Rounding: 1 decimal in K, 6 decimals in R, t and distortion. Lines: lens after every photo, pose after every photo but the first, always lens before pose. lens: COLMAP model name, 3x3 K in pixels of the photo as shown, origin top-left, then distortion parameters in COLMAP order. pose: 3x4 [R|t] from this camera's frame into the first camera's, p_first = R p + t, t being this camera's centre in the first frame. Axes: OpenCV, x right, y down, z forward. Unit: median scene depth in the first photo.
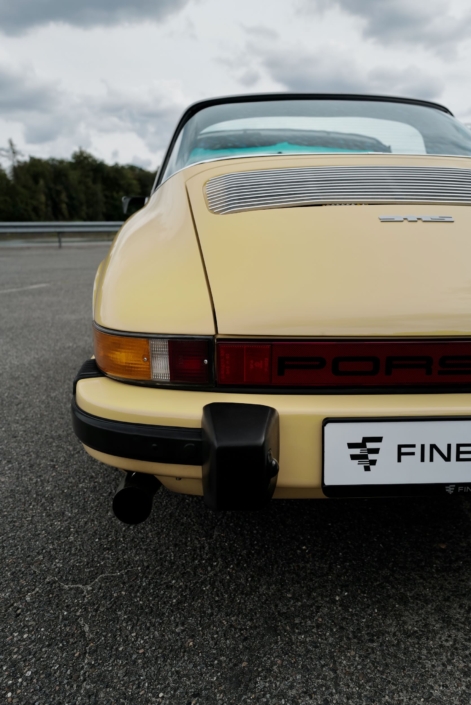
lens RADIAL K [[522.1, 0, 235.5], [0, 522.1, 352.5], [0, 0, 1]] dist [0.003949, 0.003959]
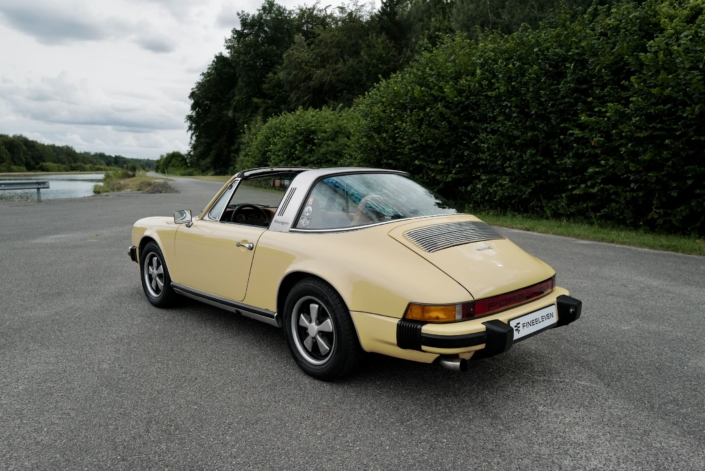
lens RADIAL K [[542.8, 0, 347.4], [0, 542.8, 236.9], [0, 0, 1]] dist [-0.007197, -0.004241]
pose [[0.761096, -0.078992, 0.643811, -1.726816], [0.151180, 0.986824, -0.057642, -0.213520], [-0.630775, 0.141203, 0.763010, -0.633236]]
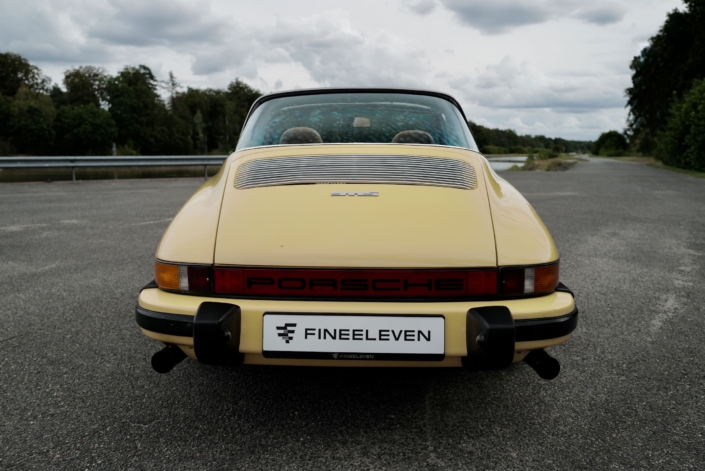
lens RADIAL K [[550.9, 0, 331.3], [0, 550.9, 223.7], [0, 0, 1]] dist [0.005718, 0.008821]
pose [[0.994258, 0.011615, -0.106377, 0.378474], [-0.023459, 0.993569, -0.110774, 0.019301], [0.104406, 0.112633, 0.988136, -0.551493]]
